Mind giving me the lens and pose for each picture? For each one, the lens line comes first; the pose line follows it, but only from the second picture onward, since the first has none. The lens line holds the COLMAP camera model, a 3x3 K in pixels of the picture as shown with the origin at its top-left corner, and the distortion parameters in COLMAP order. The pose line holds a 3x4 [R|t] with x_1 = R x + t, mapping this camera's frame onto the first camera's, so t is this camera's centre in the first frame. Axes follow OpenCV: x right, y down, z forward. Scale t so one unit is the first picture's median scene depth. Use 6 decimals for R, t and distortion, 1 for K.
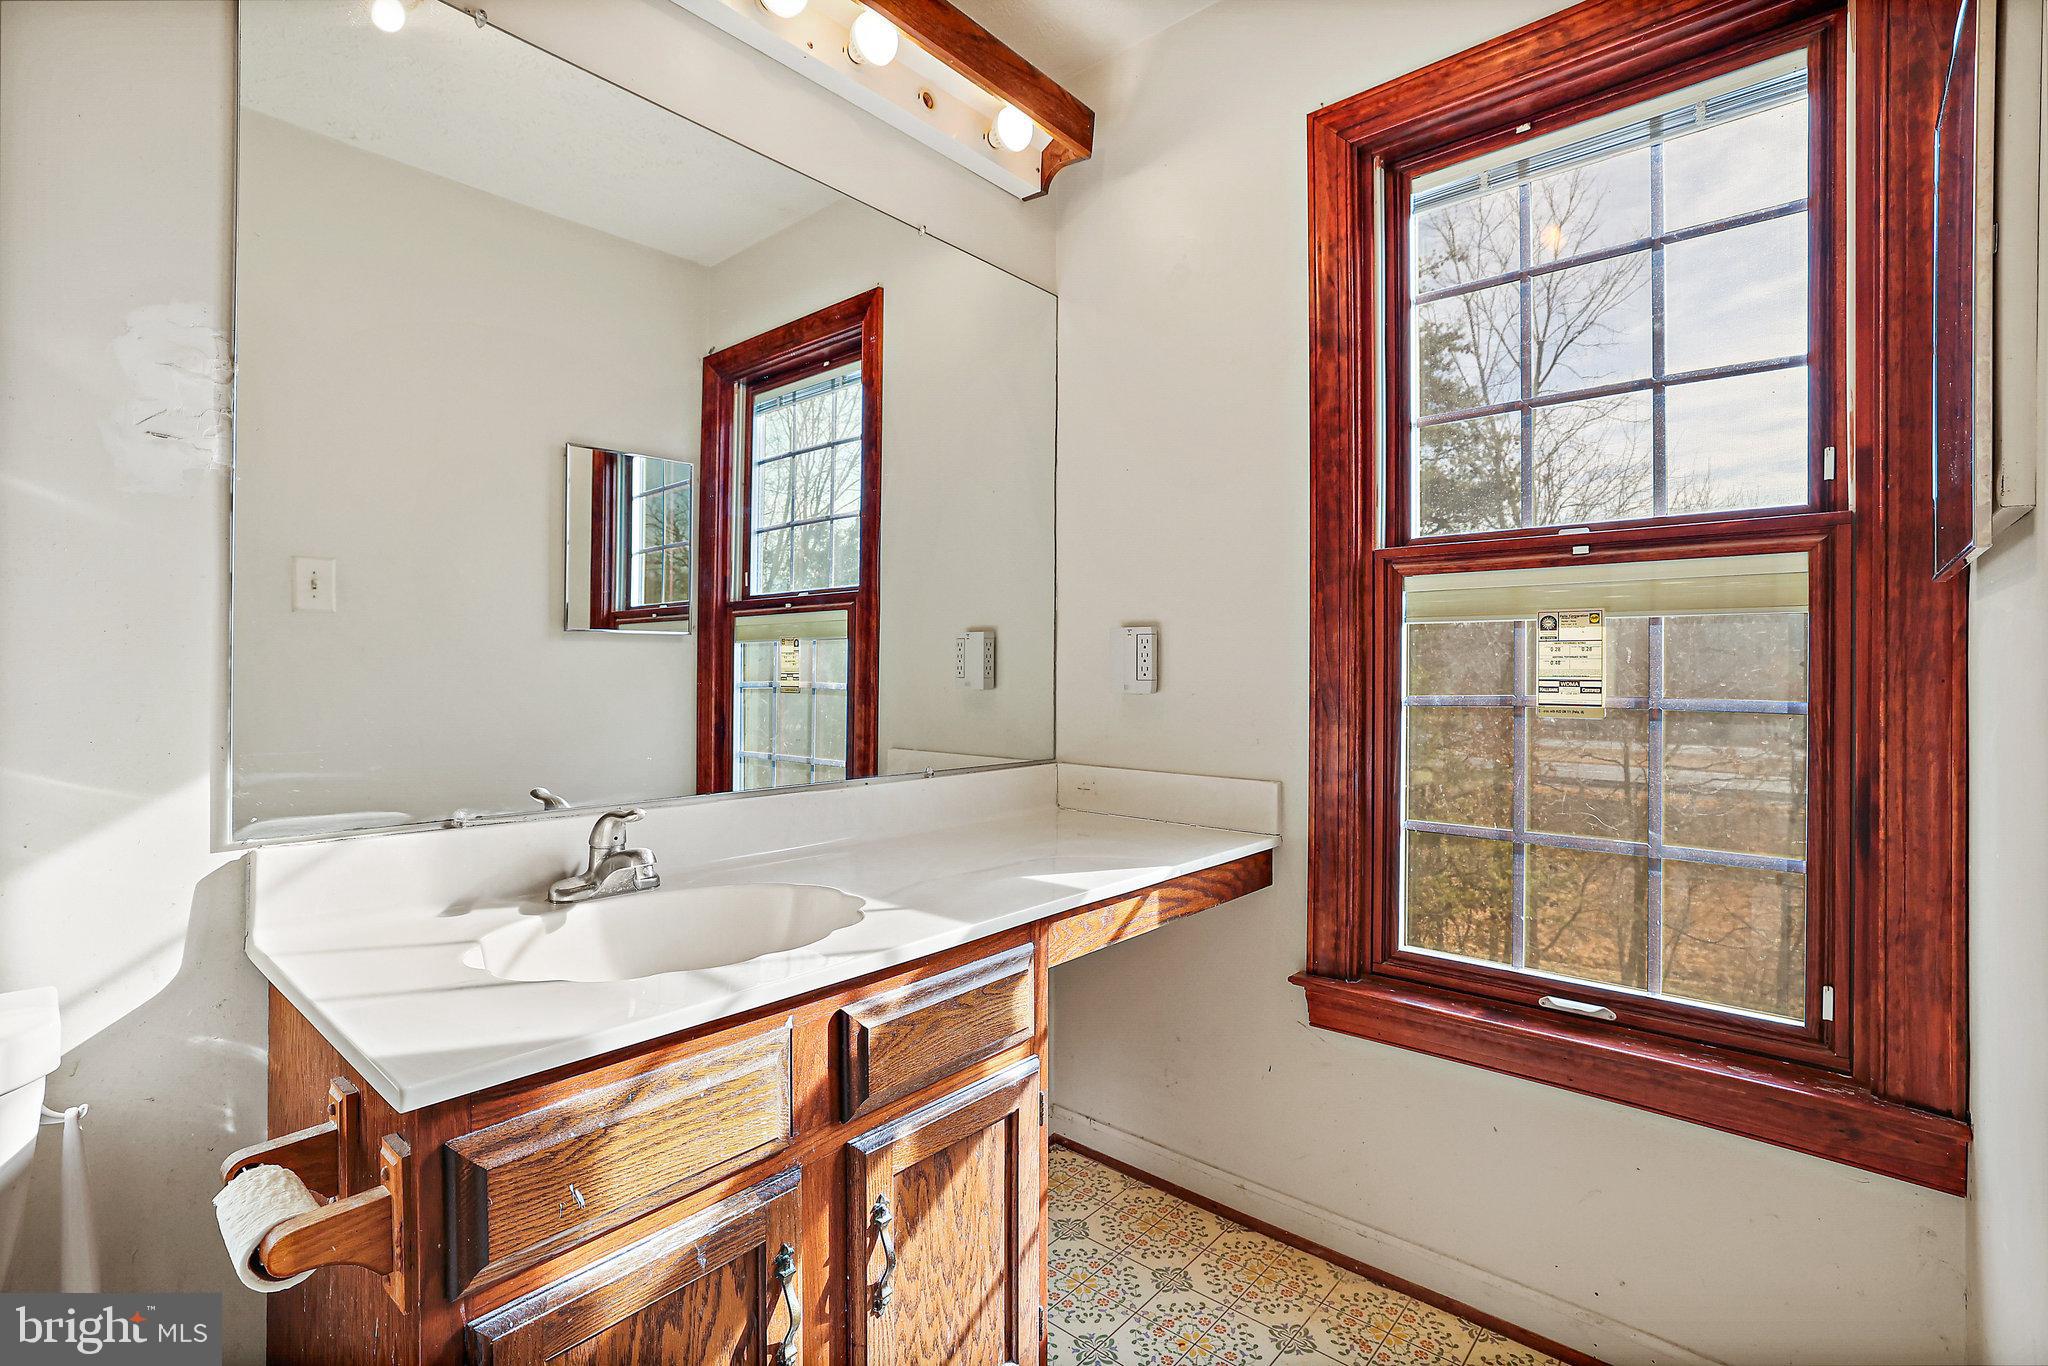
lens RADIAL K [[945.7, 0, 1034.0], [0, 945.7, 674.1], [0, 0, 1]] dist [-0.036381, 0.020482]
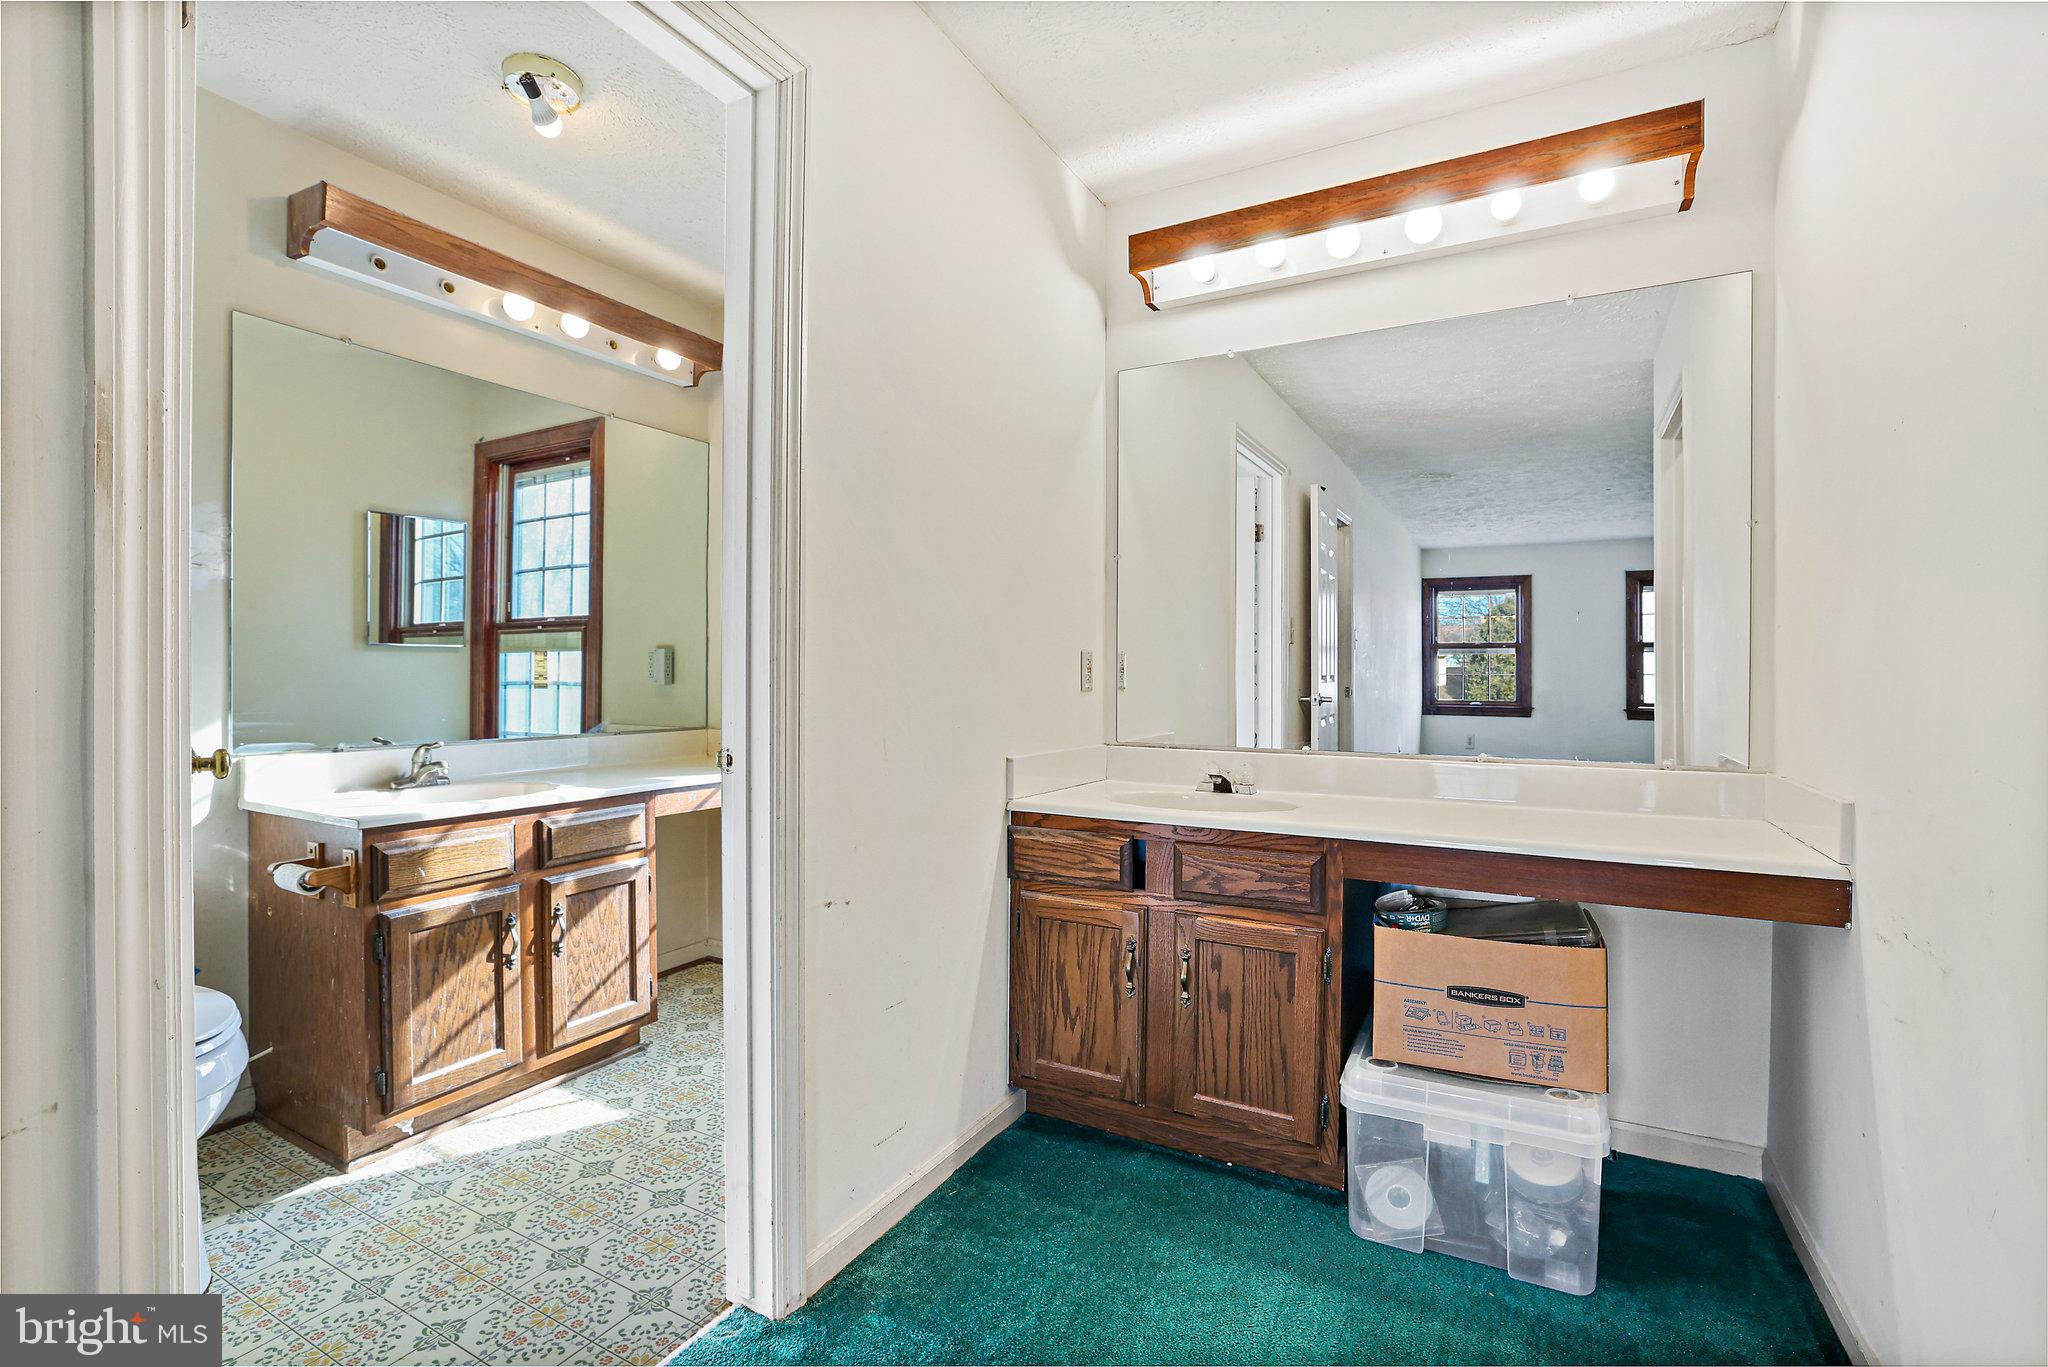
lens RADIAL K [[945.7, 0, 1034.0], [0, 945.7, 674.6], [0, 0, 1]] dist [-0.036381, 0.020482]
pose [[0.980143, -0.002362, 0.198275, 0.448986], [0.002391, 0.999997, 0.000096, 0.002039], [-0.198275, 0.000380, 0.980146, -1.266117]]
